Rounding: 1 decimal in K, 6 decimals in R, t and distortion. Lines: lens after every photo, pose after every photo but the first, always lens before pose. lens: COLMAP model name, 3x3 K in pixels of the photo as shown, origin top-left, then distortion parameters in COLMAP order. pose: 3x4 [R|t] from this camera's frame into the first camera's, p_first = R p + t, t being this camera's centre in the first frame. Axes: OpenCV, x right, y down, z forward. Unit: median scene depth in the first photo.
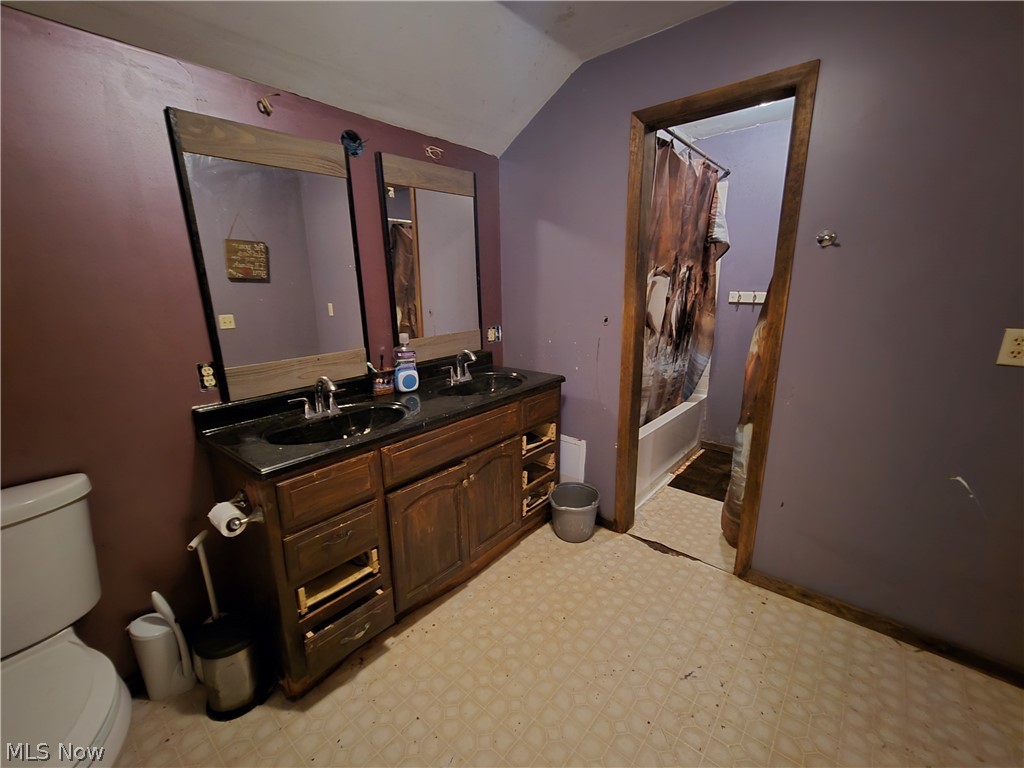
lens RADIAL K [[423.9, 0, 511.2], [0, 423.9, 383.3], [0, 0, 1]] dist [-0.002984, 0.001832]
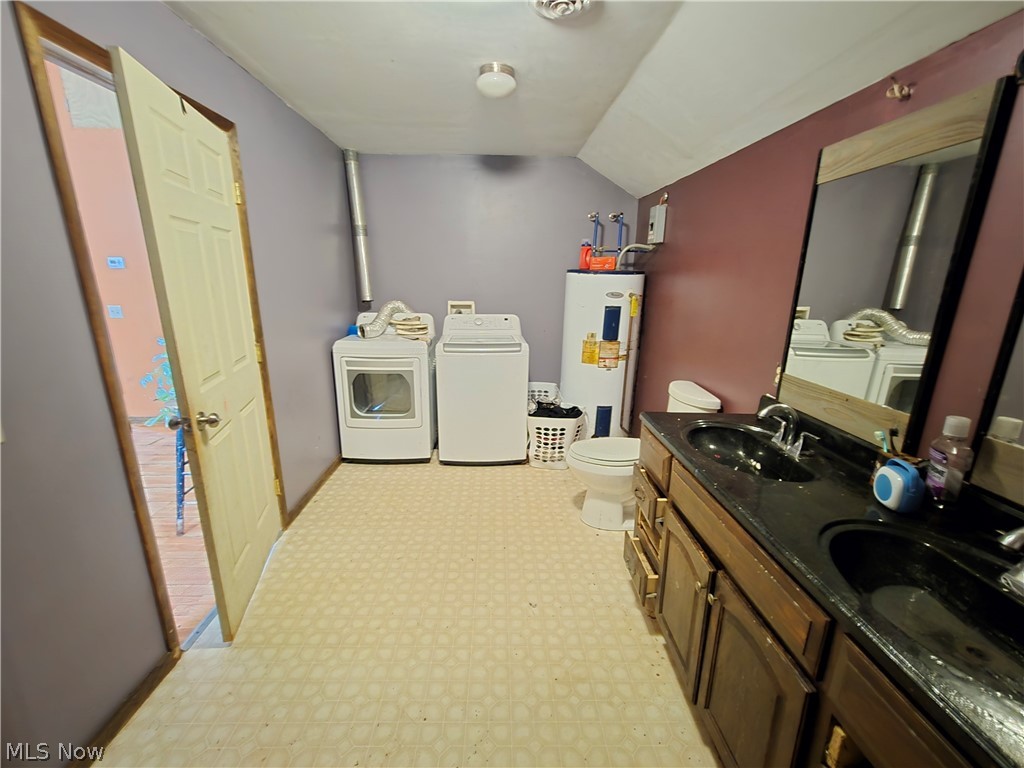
lens RADIAL K [[423.9, 0, 510.3], [0, 423.9, 383.4], [0, 0, 1]] dist [-0.002984, 0.001832]
pose [[-0.729694, 0.179086, -0.659906, 0.614354], [-0.168038, 0.888530, 0.426939, -0.369461], [0.662805, 0.422424, -0.618262, 1.235133]]
